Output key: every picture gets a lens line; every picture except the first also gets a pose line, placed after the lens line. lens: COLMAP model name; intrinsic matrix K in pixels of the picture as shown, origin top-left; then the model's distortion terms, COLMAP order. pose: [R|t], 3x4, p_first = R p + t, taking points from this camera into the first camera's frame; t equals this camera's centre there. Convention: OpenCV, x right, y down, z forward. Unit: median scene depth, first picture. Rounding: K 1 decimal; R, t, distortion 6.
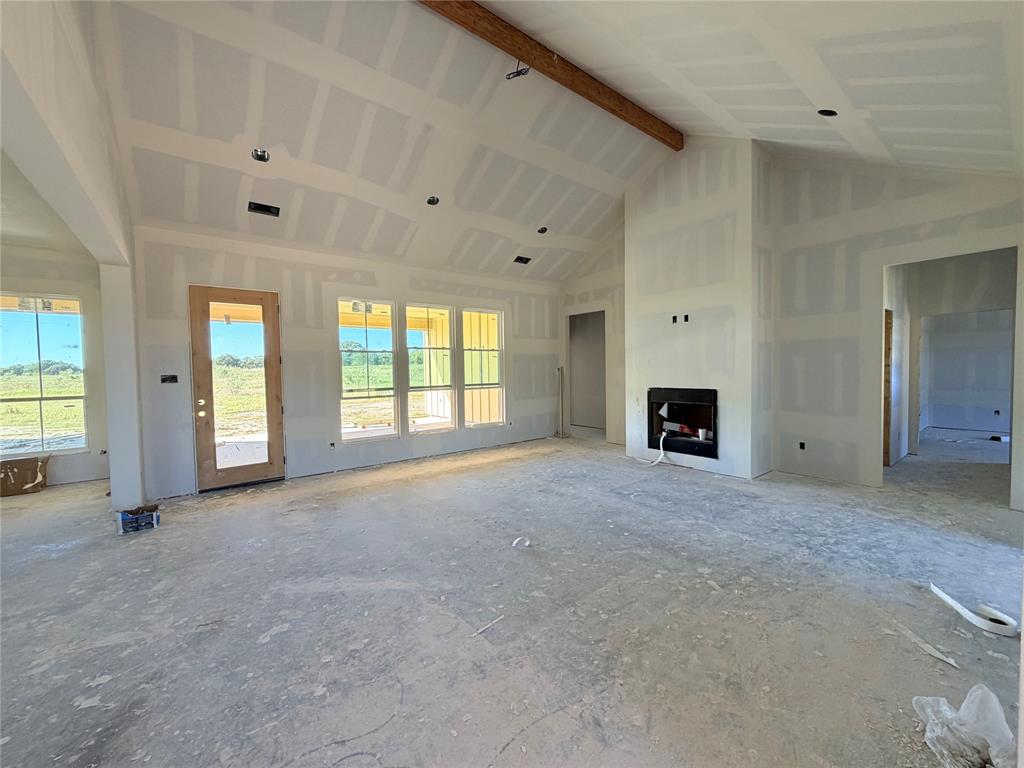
lens RADIAL K [[407.5, 0, 510.3], [0, 407.5, 382.8], [0, 0, 1]] dist [0.000205, -0.000351]
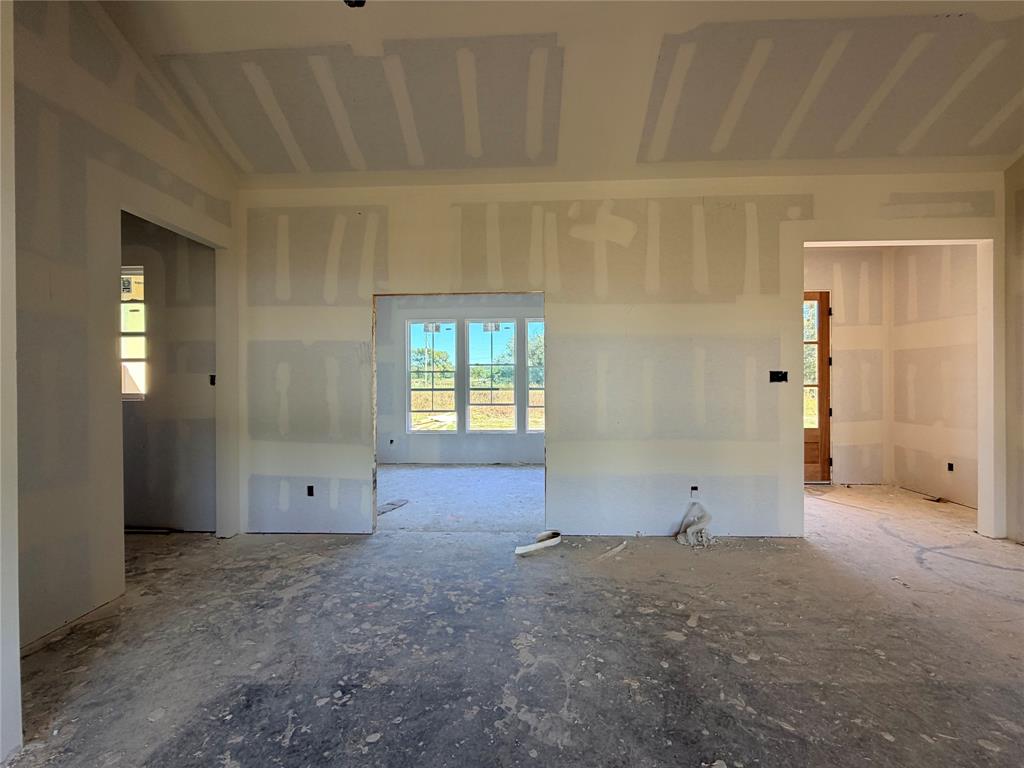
lens RADIAL K [[407.5, 0, 510.3], [0, 407.5, 382.8], [0, 0, 1]] dist [0.000205, -0.000351]
pose [[-0.764510, 0.020534, 0.644285, 0.134846], [0.041535, 0.998985, 0.017446, -0.021850], [-0.643272, 0.040098, -0.764587, 1.102941]]
